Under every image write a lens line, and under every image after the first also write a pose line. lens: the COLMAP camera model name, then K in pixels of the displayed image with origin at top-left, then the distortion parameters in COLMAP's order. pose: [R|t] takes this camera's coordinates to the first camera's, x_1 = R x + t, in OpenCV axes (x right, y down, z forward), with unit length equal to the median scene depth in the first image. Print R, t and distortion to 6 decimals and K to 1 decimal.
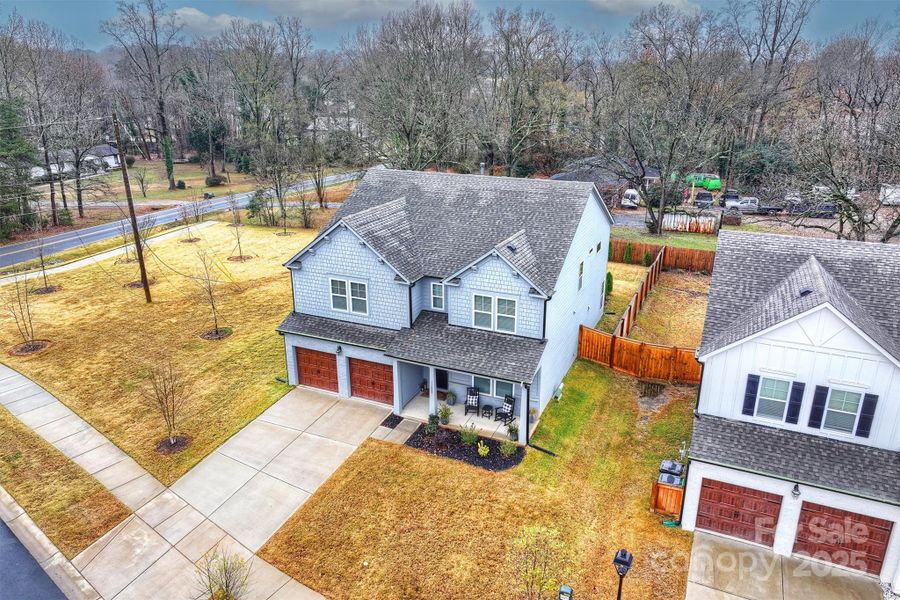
lens RADIAL K [[627.7, 0, 449.2], [0, 627.7, 298.0], [0, 0, 1]] dist [0.004957, 0.007832]
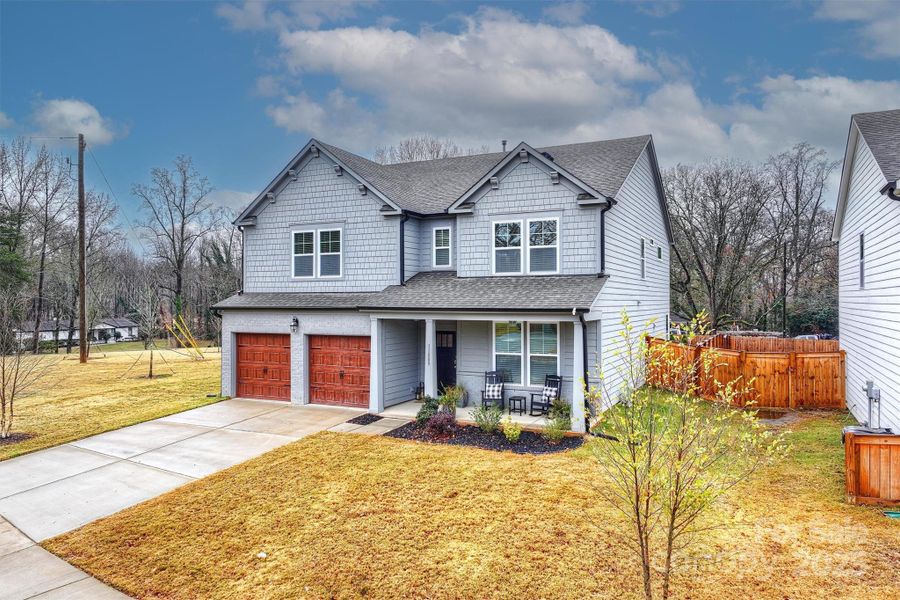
lens RADIAL K [[627.7, 0, 451.8], [0, 627.7, 301.4], [0, 0, 1]] dist [0.004957, 0.007832]
pose [[0.999468, 0.003668, -0.032411, 0.015049], [-0.014510, 0.939928, -0.341065, 0.296893], [0.029213, 0.341353, 0.939481, 0.375018]]
